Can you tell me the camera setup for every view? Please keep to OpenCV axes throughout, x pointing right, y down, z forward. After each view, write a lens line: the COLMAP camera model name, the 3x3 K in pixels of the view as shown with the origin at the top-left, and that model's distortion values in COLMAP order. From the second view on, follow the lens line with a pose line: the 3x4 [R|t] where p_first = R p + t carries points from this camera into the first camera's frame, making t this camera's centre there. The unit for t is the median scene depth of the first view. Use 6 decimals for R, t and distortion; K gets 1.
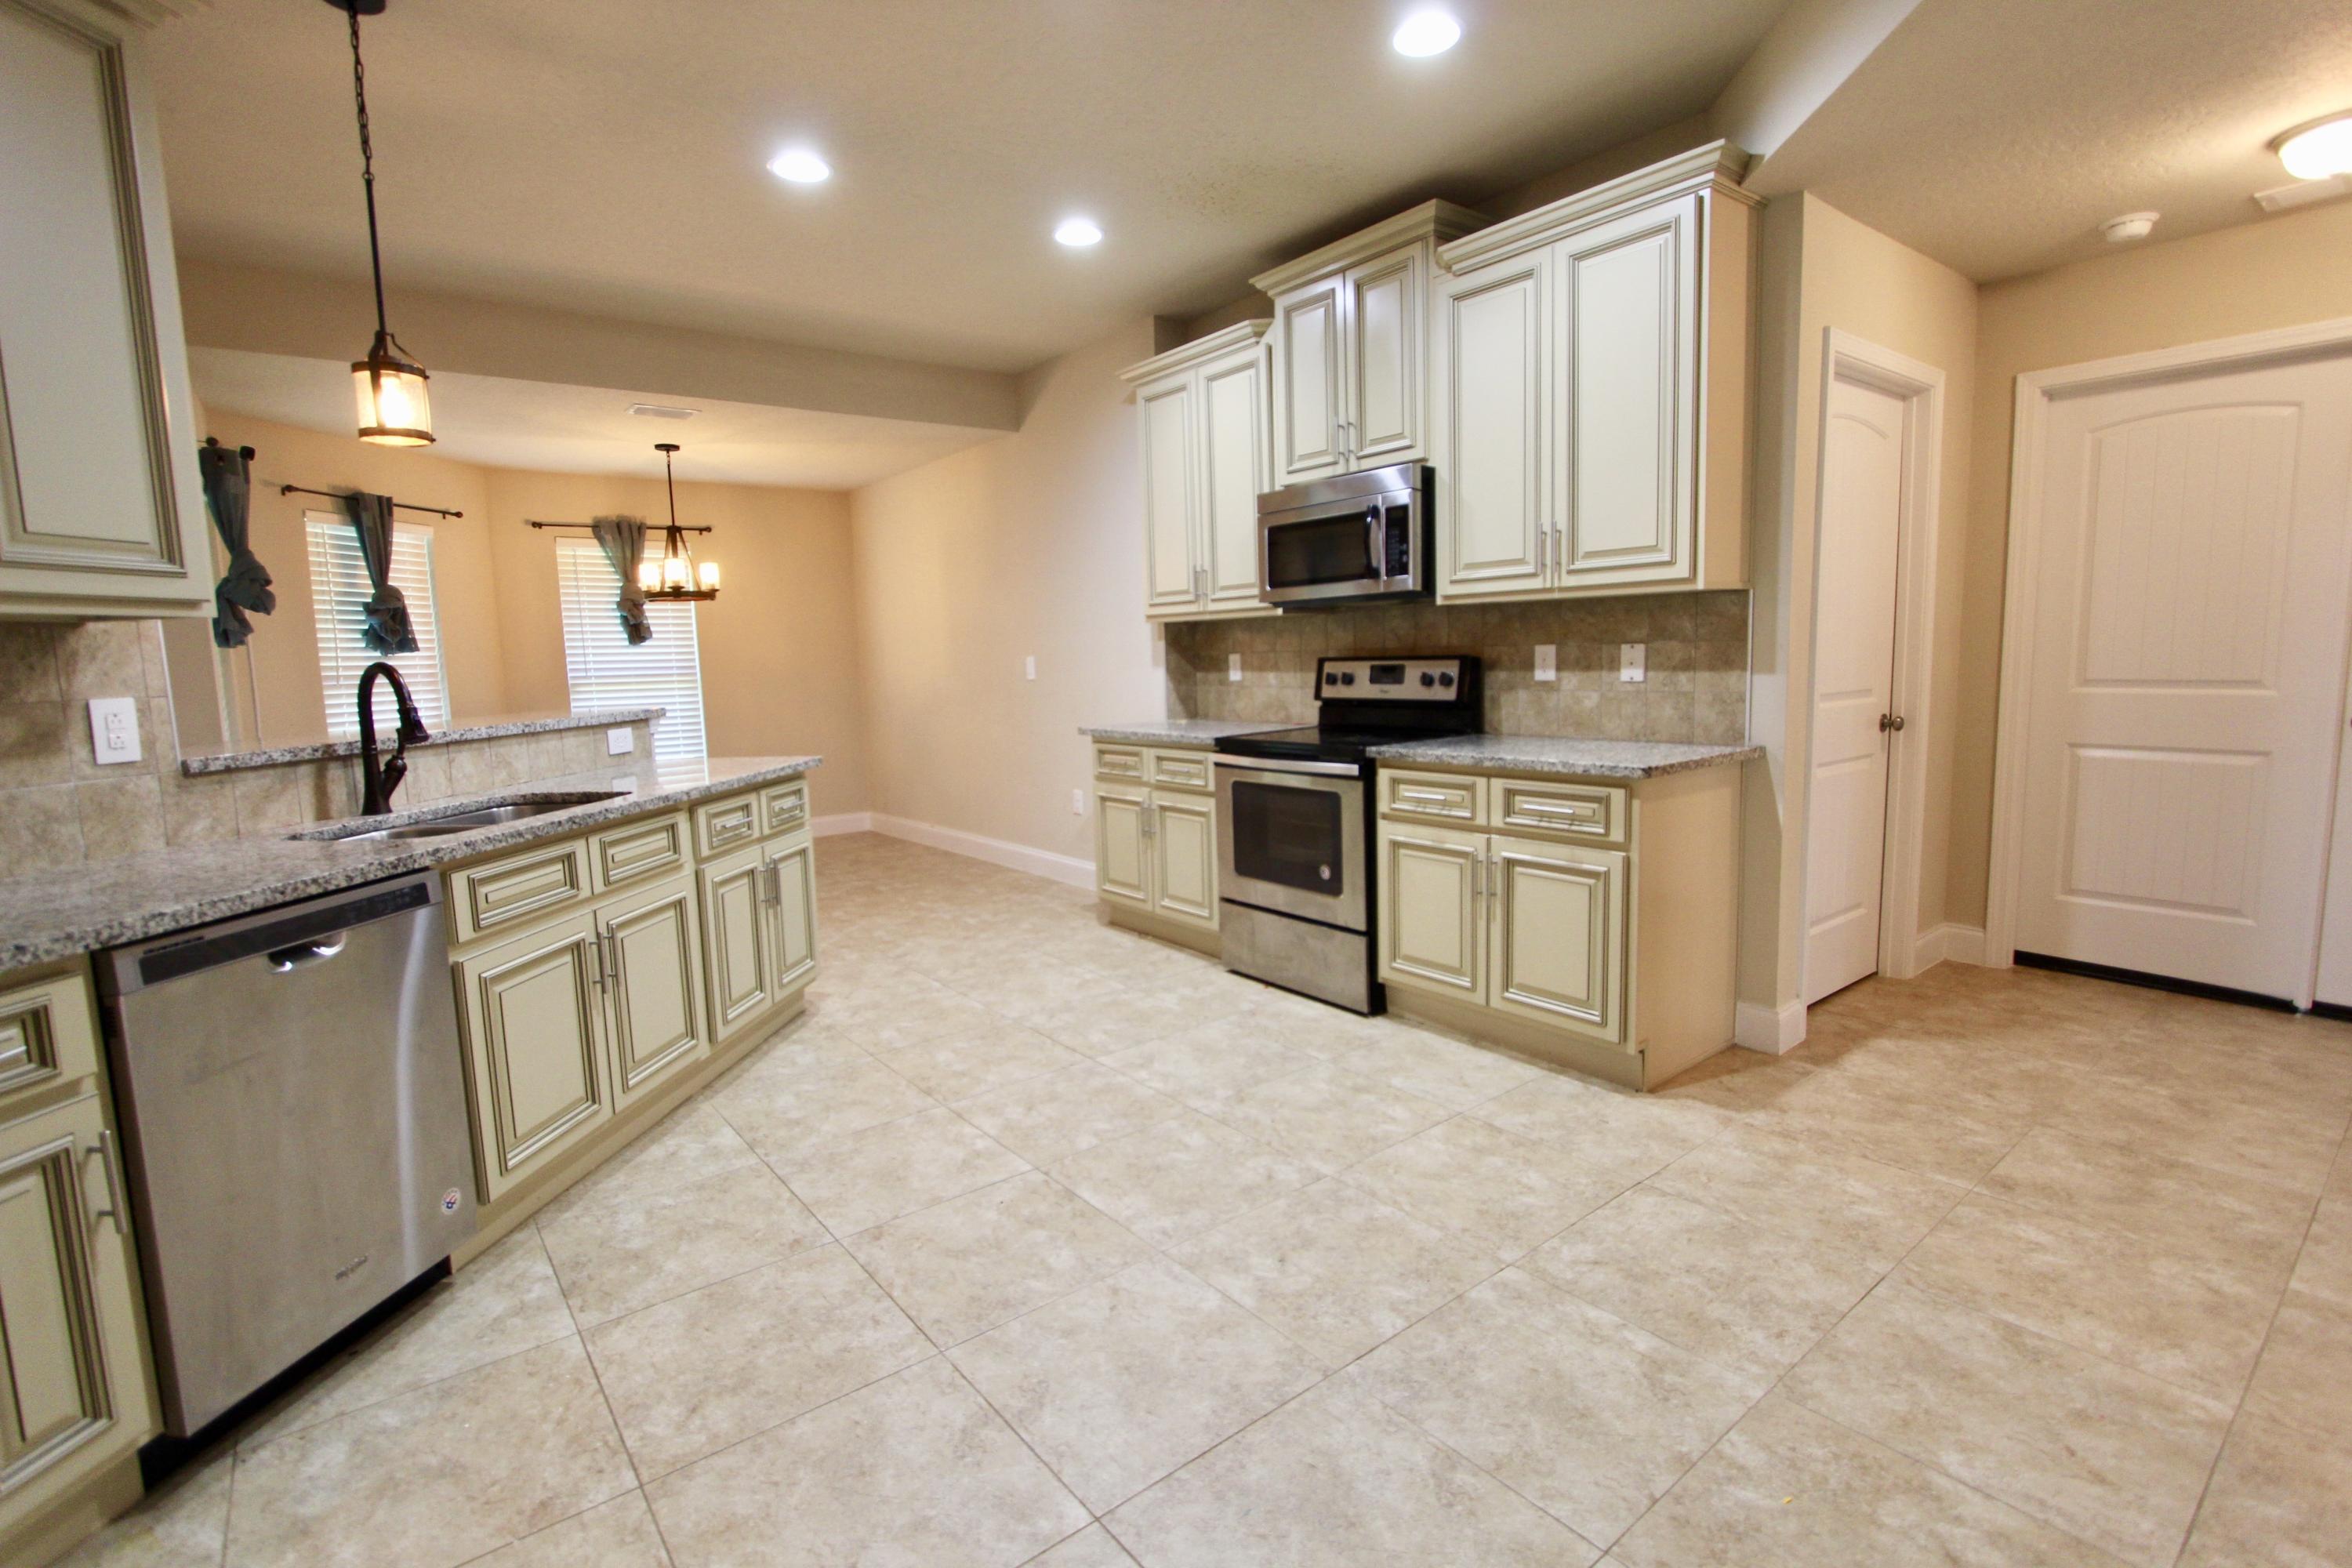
lens RADIAL K [[1088.5, 0, 1176.0], [0, 1088.5, 784.0], [0, 0, 1]] dist [-0.019518, 0.001909]
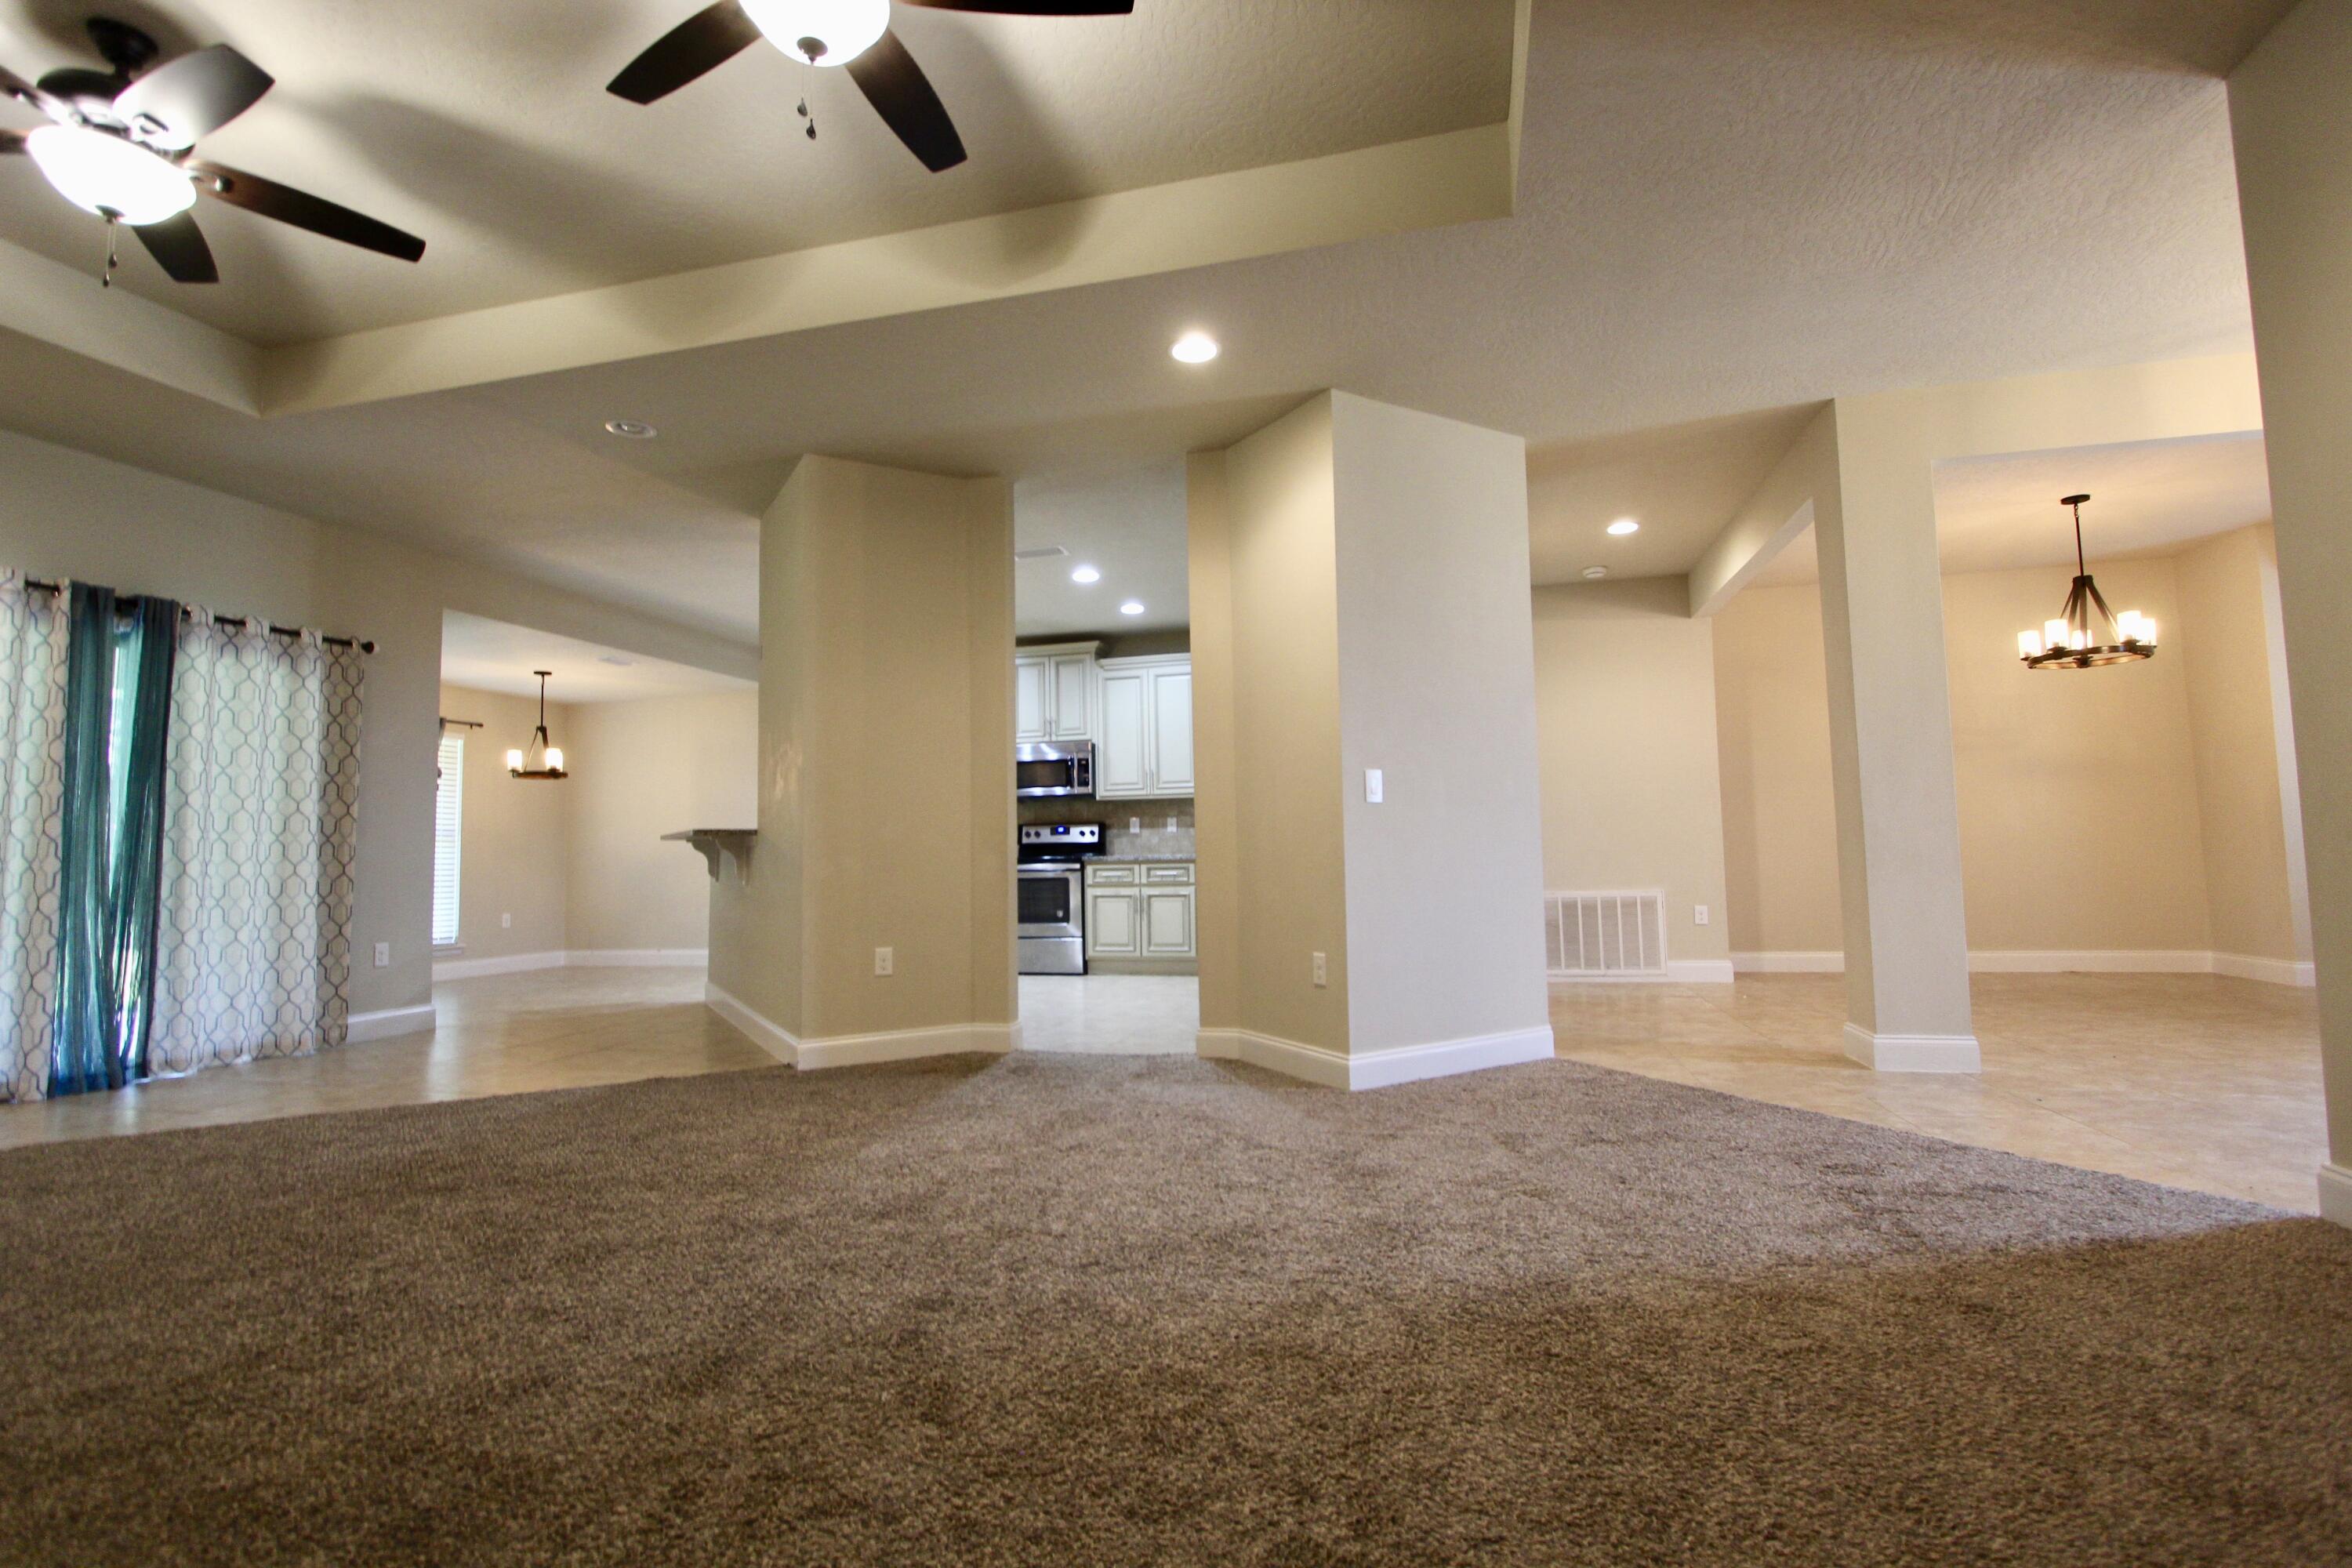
lens RADIAL K [[1088.5, 0, 1176.0], [0, 1088.5, 784.0], [0, 0, 1]] dist [-0.019518, 0.001909]
pose [[0.793230, 0.059773, 0.605981, -1.093352], [0.068008, 0.980248, -0.185713, 0.261963], [-0.605112, 0.188525, 0.773497, -0.975695]]
